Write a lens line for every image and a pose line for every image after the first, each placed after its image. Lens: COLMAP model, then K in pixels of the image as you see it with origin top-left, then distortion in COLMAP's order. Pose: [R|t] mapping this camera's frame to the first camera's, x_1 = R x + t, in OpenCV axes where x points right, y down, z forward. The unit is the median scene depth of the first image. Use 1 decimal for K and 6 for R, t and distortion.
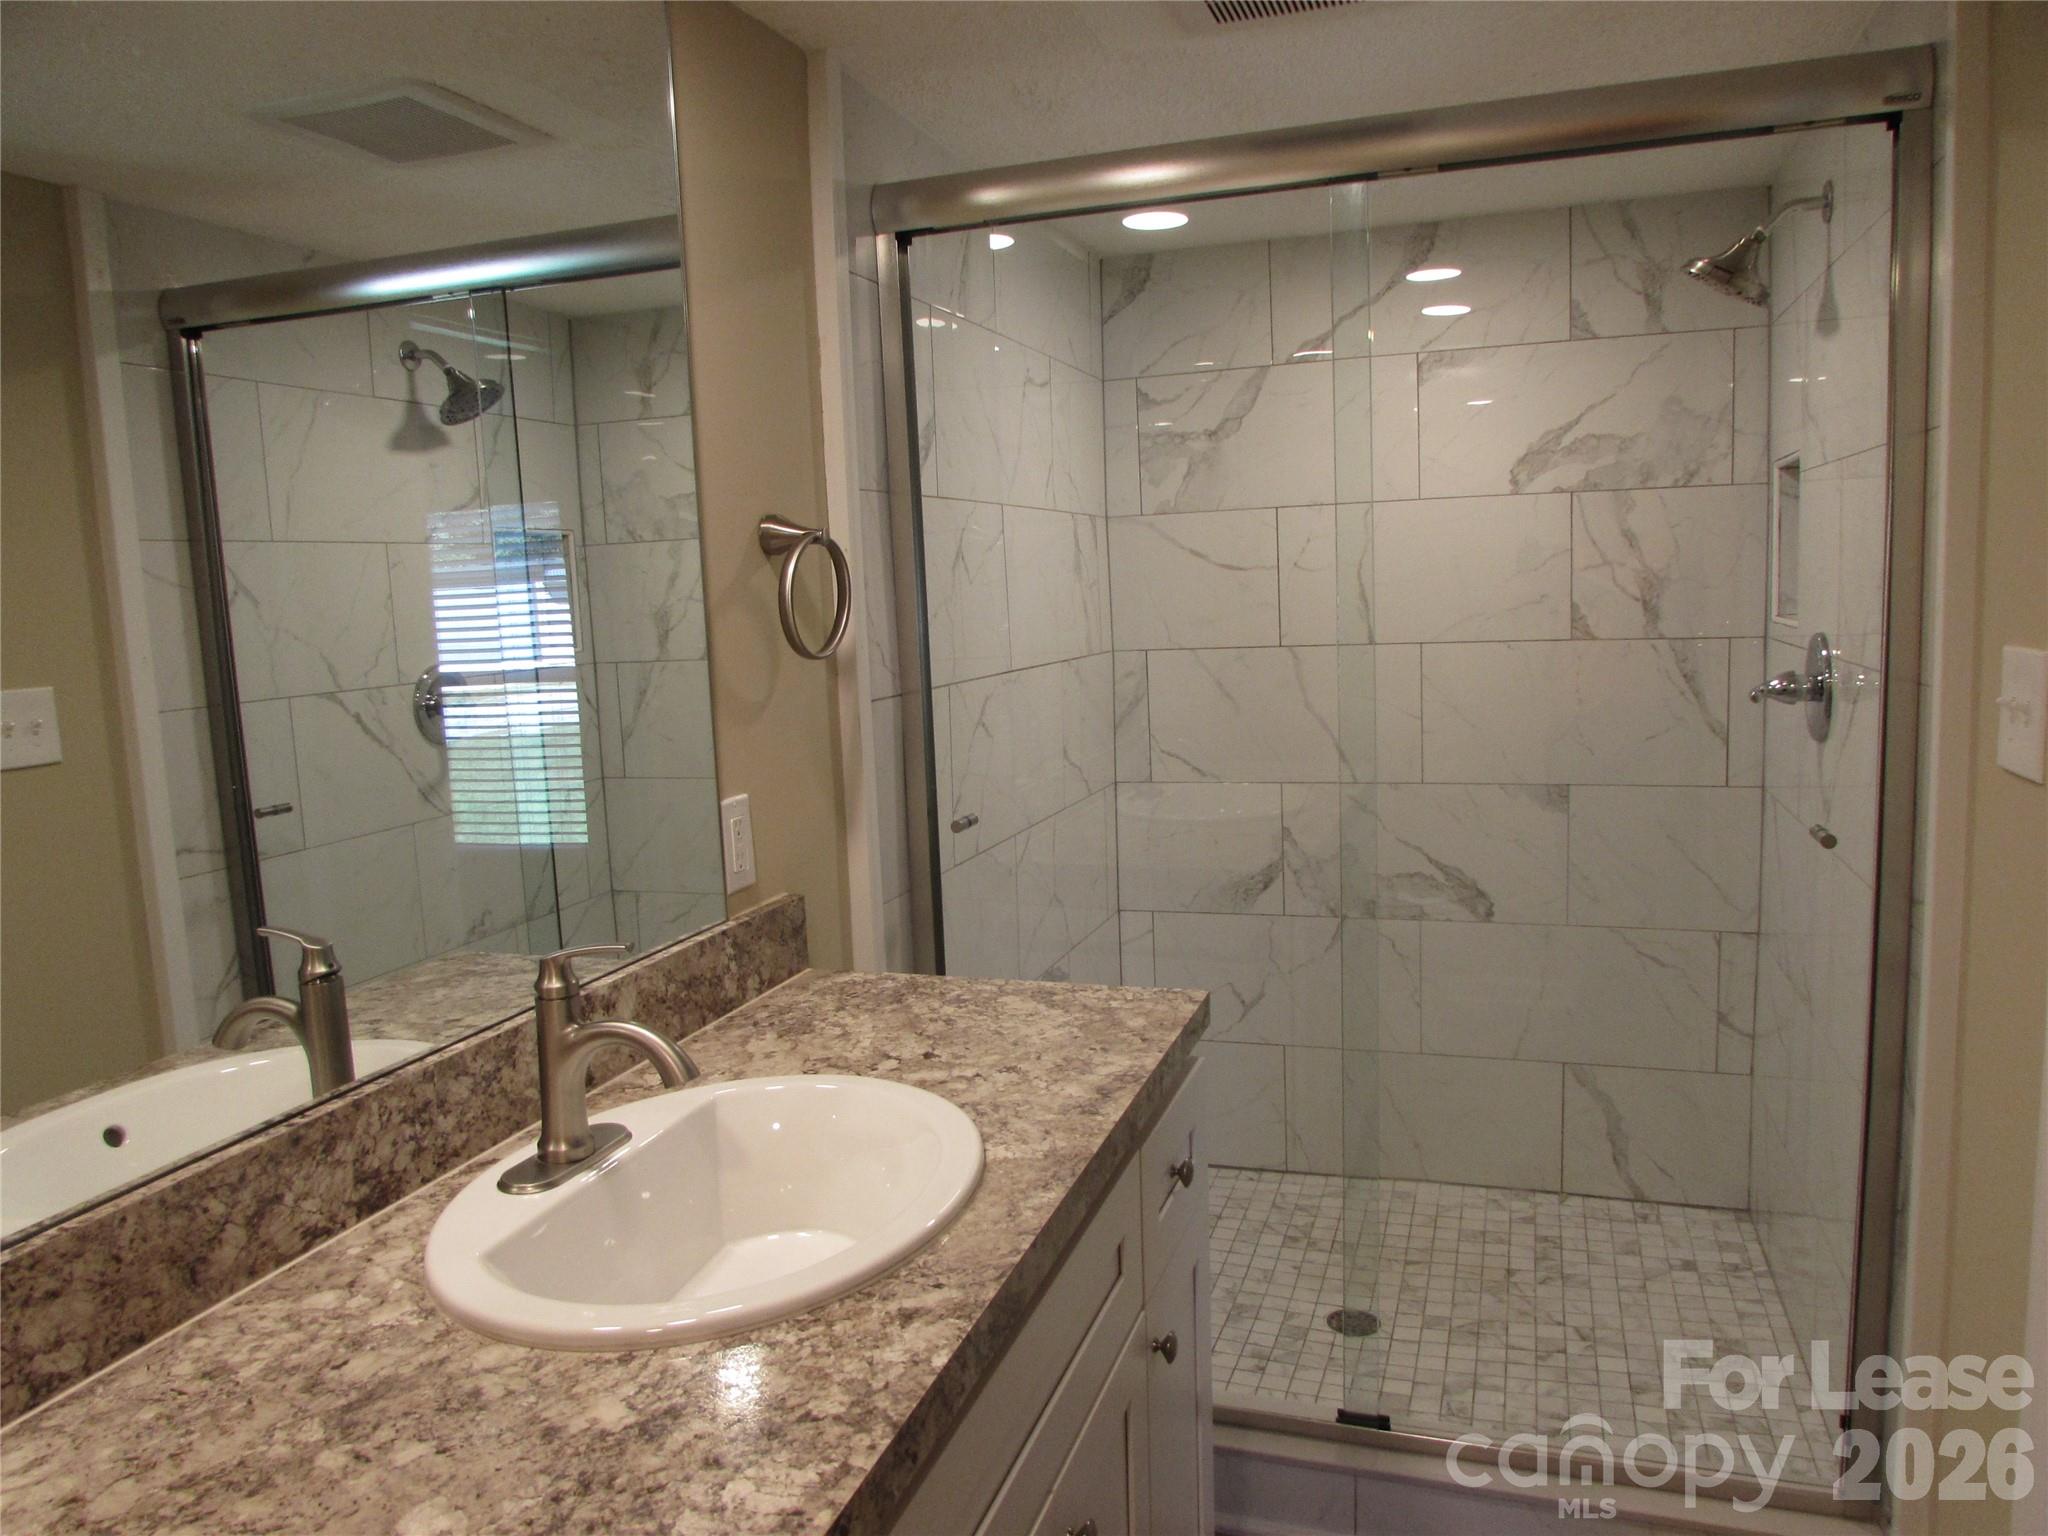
lens RADIAL K [[1446.7, 0, 1018.5], [0, 1446.7, 765.5], [0, 0, 1]] dist [-0.006985, -0.001087]
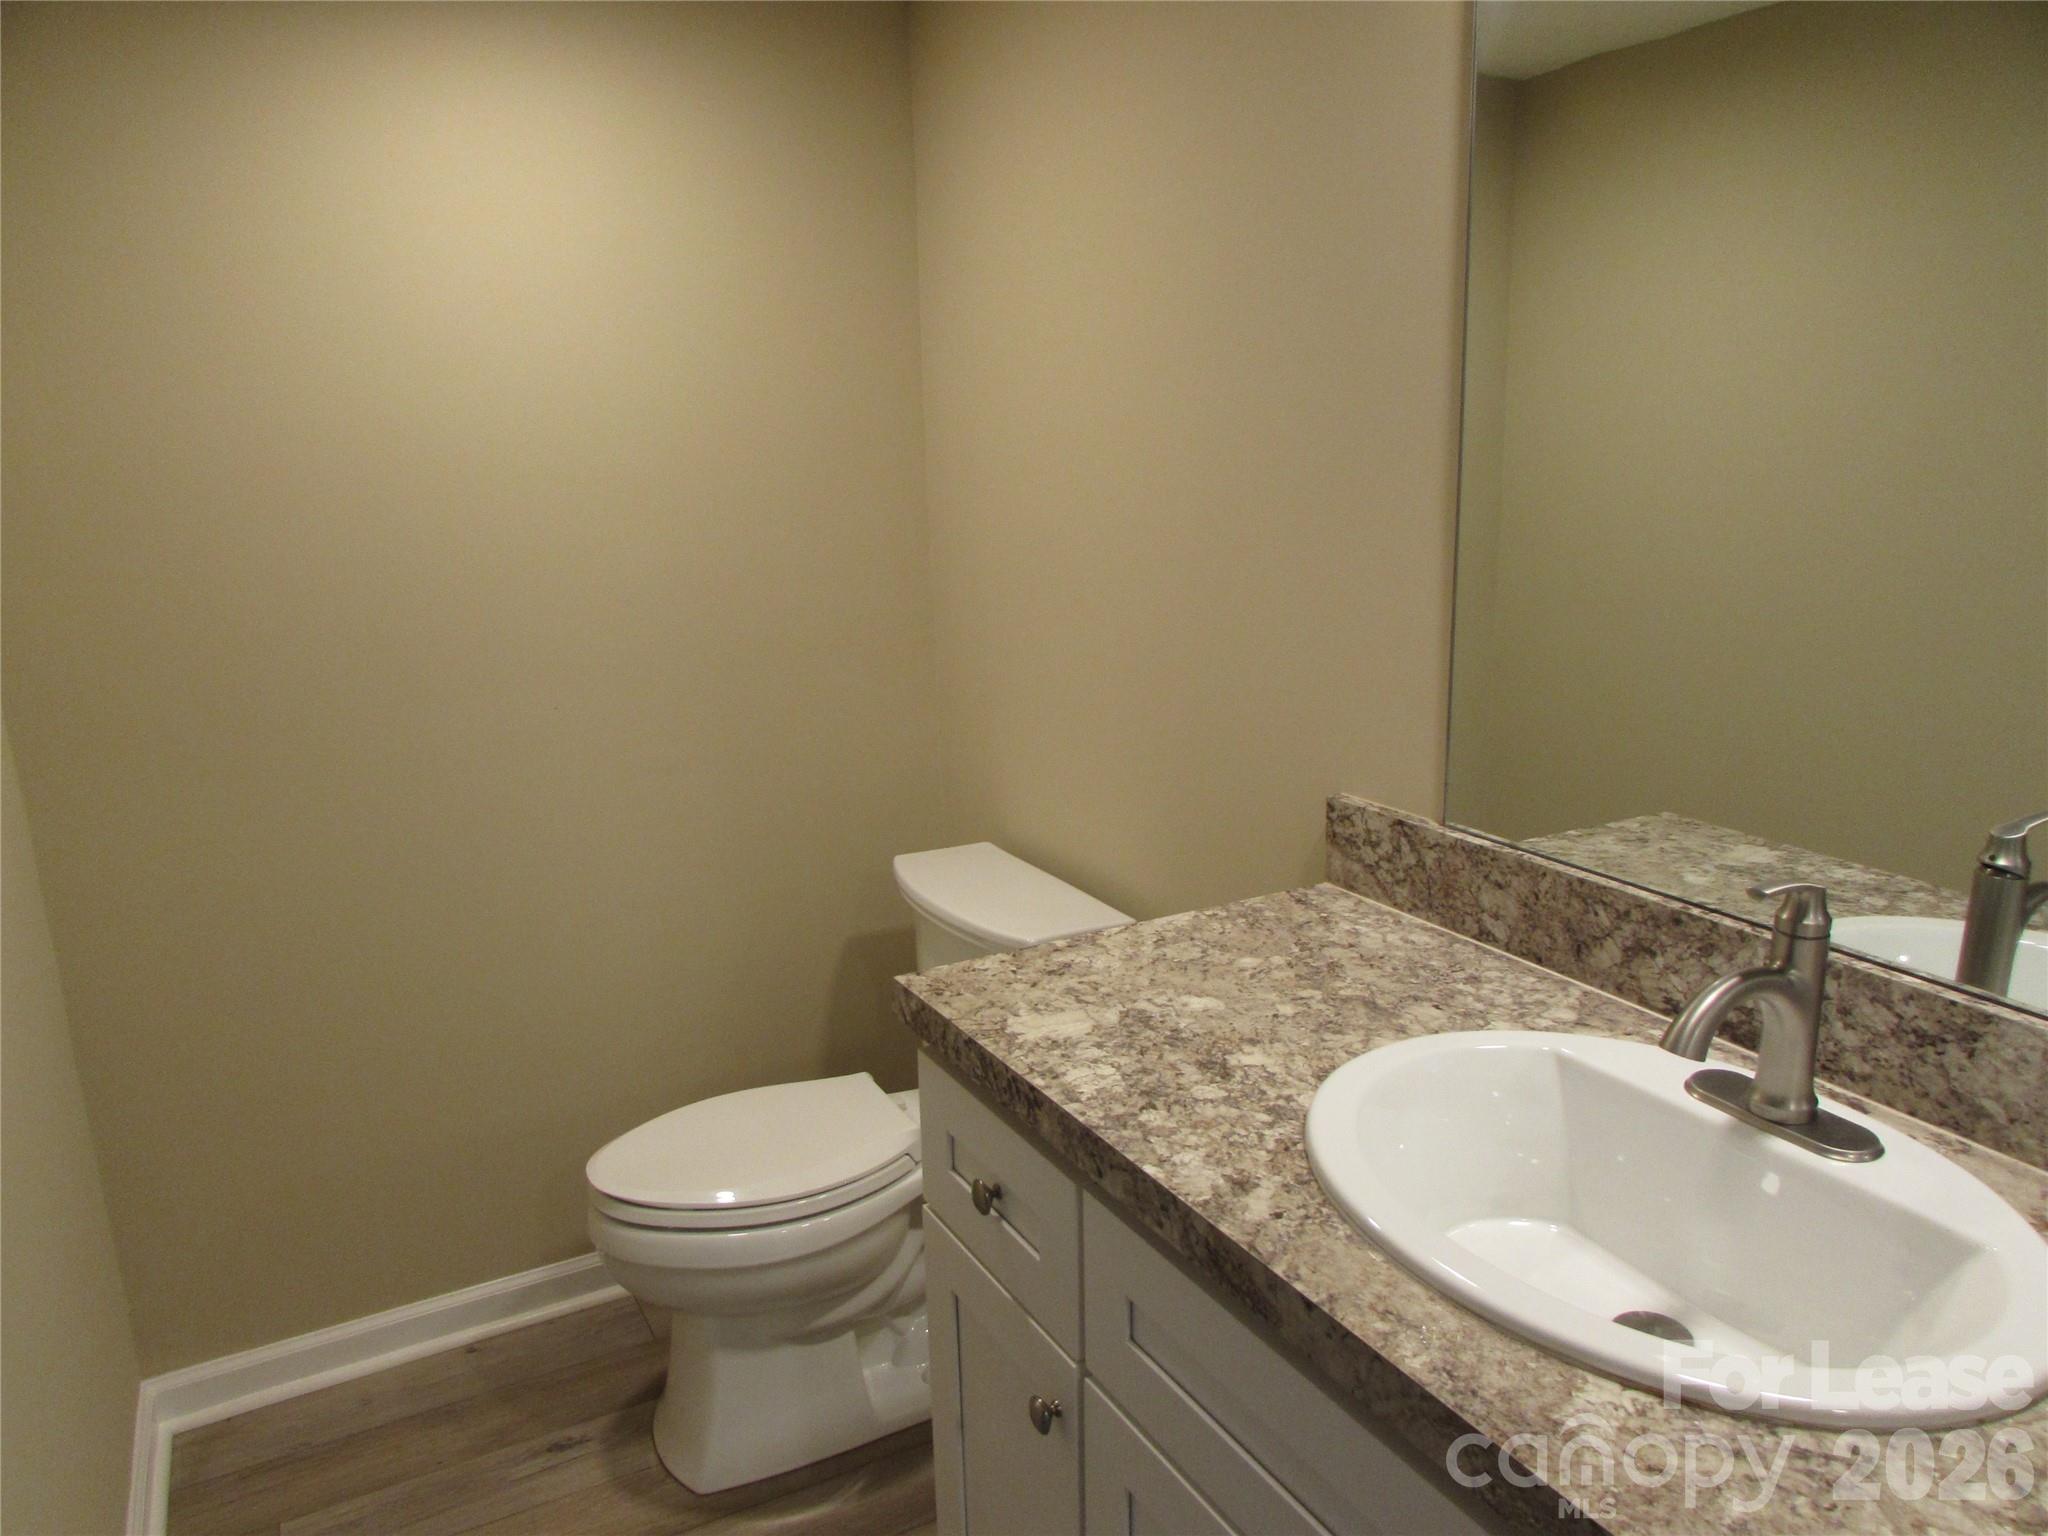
lens RADIAL K [[1446.7, 0, 1022.2], [0, 1446.7, 768.1], [0, 0, 1]] dist [-0.006985, -0.001087]
pose [[-0.663381, 0.231089, -0.711705, 0.717579], [-0.052105, 0.934544, 0.352011, -0.259277], [0.746466, 0.270601, -0.607918, 1.487407]]
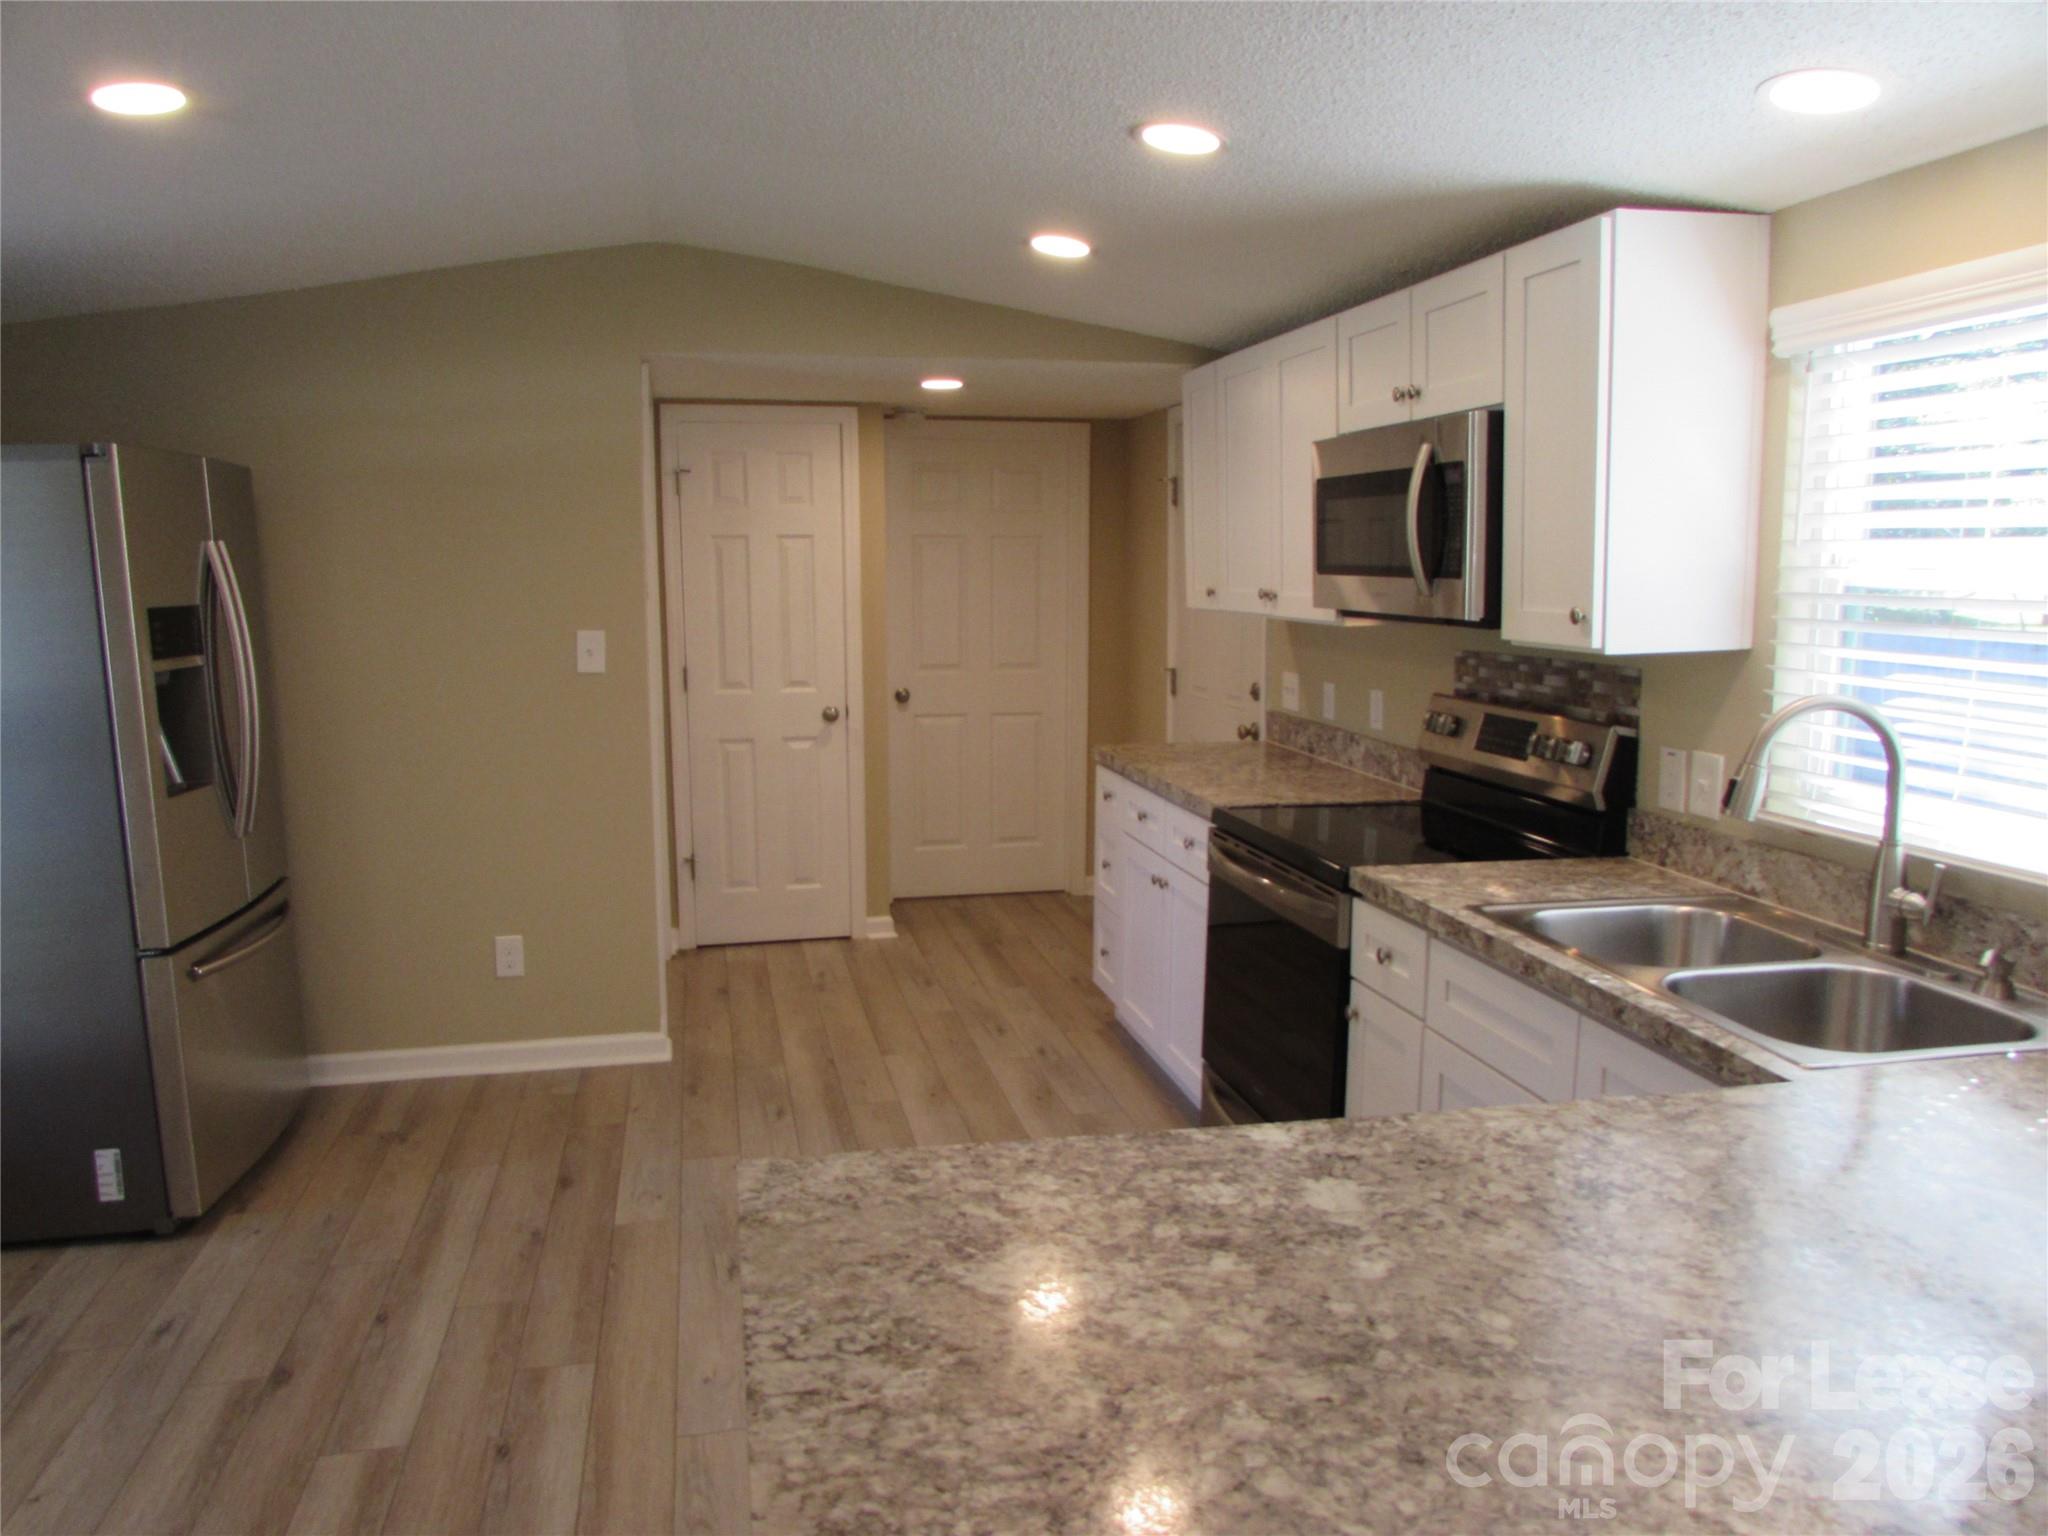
lens RADIAL K [[1446.7, 0, 1023.7], [0, 1446.7, 767.4], [0, 0, 1]] dist [-0.006985, -0.001087]
pose [[-0.516933, -0.071891, 0.853002, -1.247839], [0.135281, 0.977085, 0.164331, -0.254534], [-0.845269, 0.200343, -0.495362, 1.639876]]
